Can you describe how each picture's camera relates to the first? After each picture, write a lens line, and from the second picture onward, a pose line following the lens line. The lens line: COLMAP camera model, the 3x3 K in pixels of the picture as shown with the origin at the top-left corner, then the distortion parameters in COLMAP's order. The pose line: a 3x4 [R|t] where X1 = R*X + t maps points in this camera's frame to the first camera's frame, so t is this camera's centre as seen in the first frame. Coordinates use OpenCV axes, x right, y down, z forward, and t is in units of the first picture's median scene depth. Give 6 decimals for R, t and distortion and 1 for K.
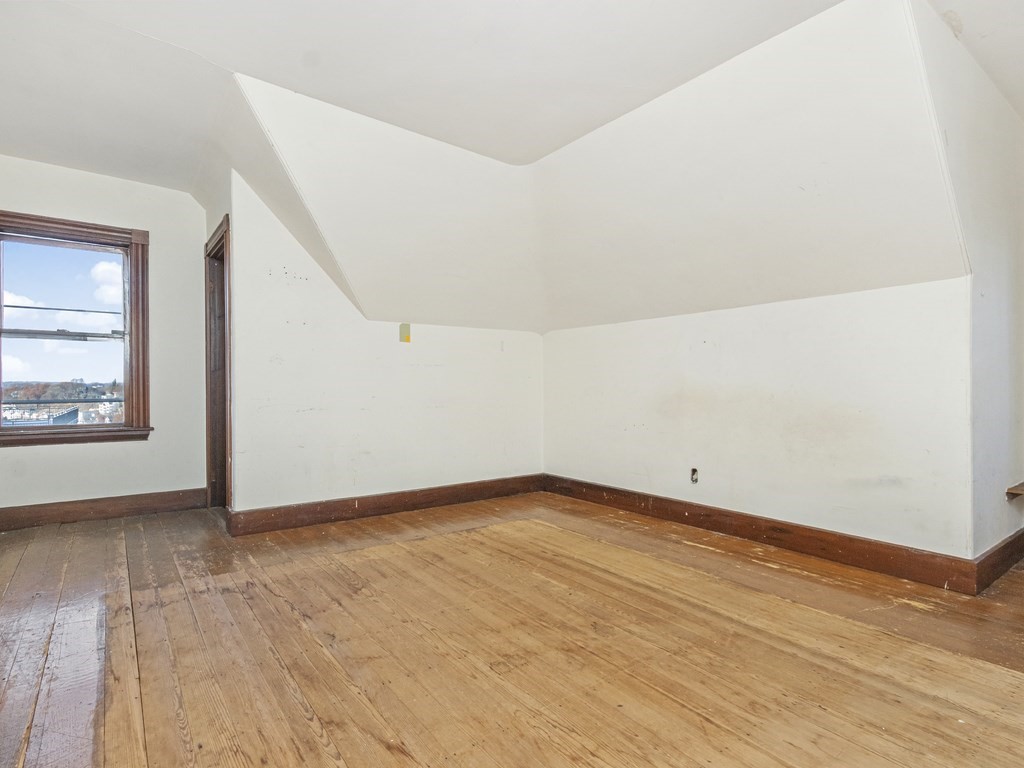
lens RADIAL K [[535.8, 0, 516.6], [0, 535.8, 384.3], [0, 0, 1]] dist [0.020166, -0.003761]
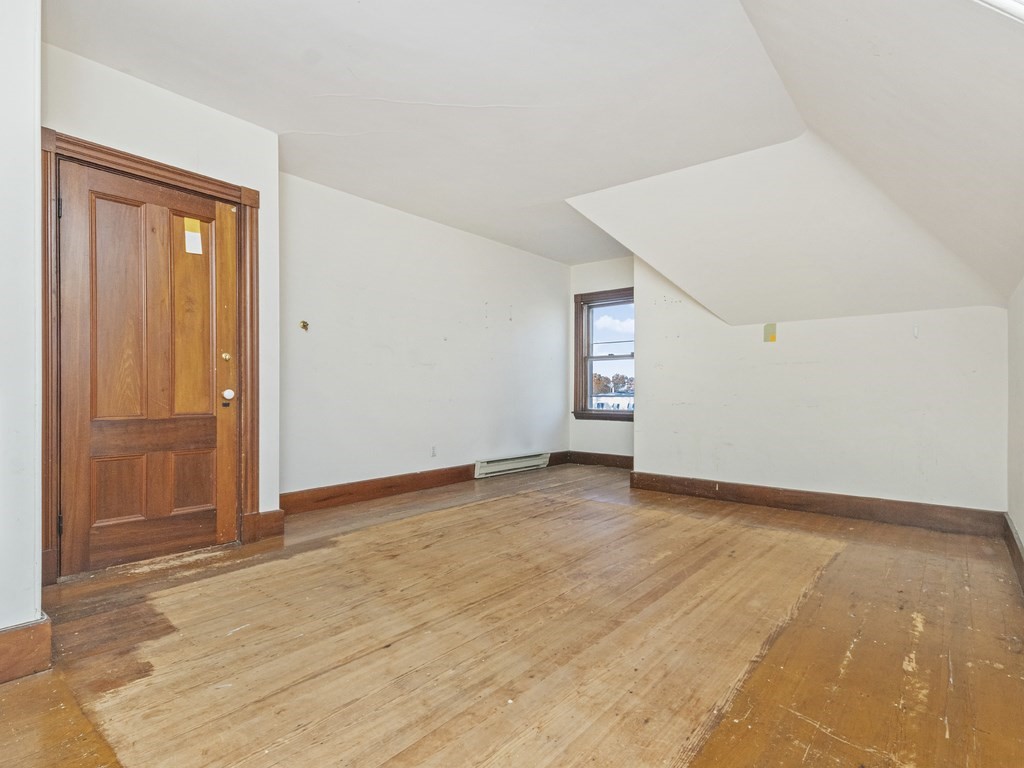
lens RADIAL K [[535.8, 0, 516.8], [0, 535.8, 387.3], [0, 0, 1]] dist [0.020166, -0.003761]
pose [[0.225559, -0.009365, -0.974184, 1.174474], [0.002399, 0.999956, -0.009057, 0.029165], [0.974226, -0.000294, 0.225572, 0.512434]]
